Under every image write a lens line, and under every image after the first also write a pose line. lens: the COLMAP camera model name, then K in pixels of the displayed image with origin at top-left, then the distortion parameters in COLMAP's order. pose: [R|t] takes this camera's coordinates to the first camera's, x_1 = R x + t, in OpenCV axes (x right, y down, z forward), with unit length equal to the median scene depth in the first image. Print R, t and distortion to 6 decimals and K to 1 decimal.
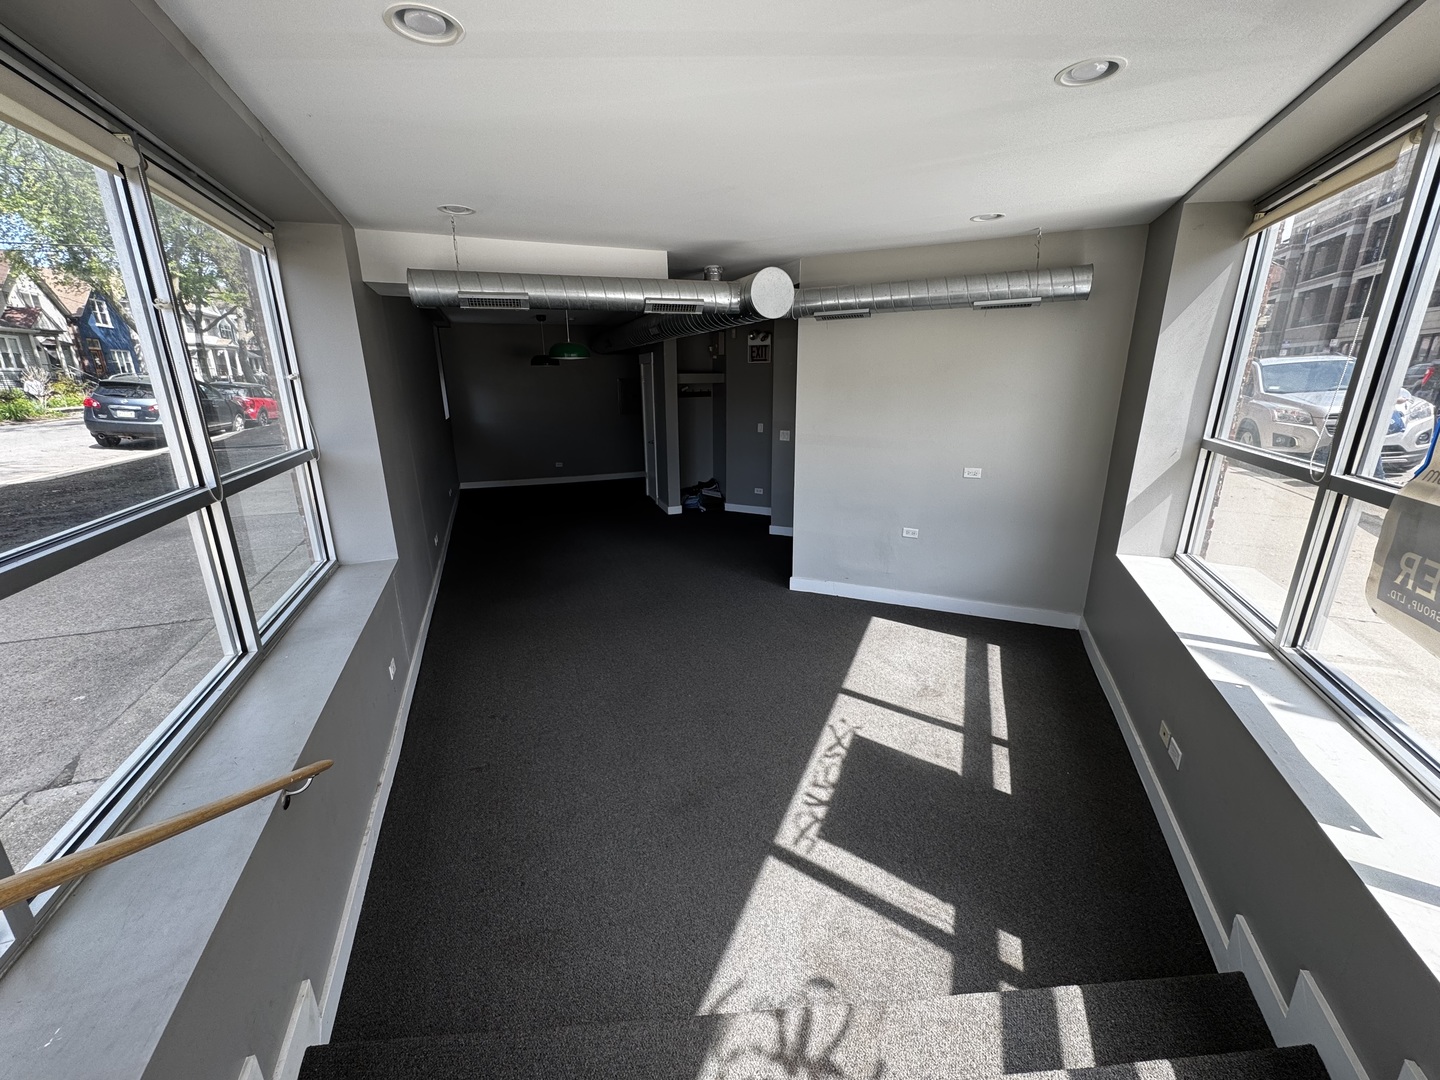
lens RADIAL K [[576.7, 0, 715.4], [0, 576.7, 548.8], [0, 0, 1]] dist [0.000488, 0.000029]
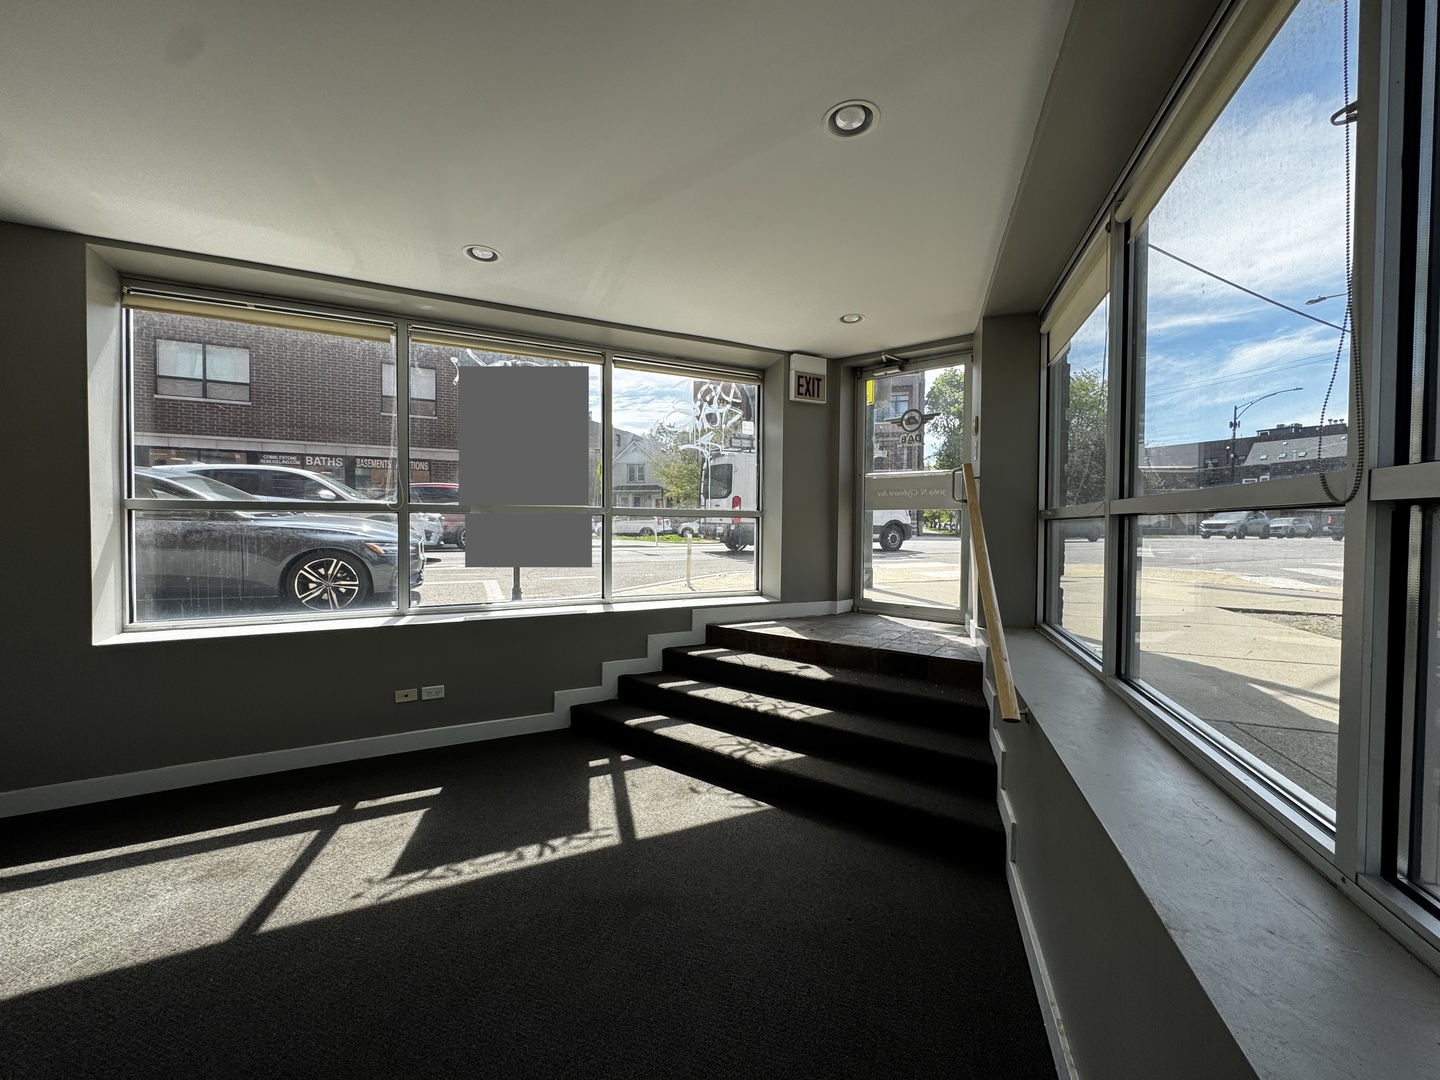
lens RADIAL K [[576.7, 0, 718.5], [0, 576.7, 540.9], [0, 0, 1]] dist [0.000488, 0.000029]
pose [[-0.773901, -0.008159, 0.633253, -0.577797], [0.177087, 0.957242, 0.228752, -0.190215], [-0.608043, 0.289172, -0.739366, 1.251238]]
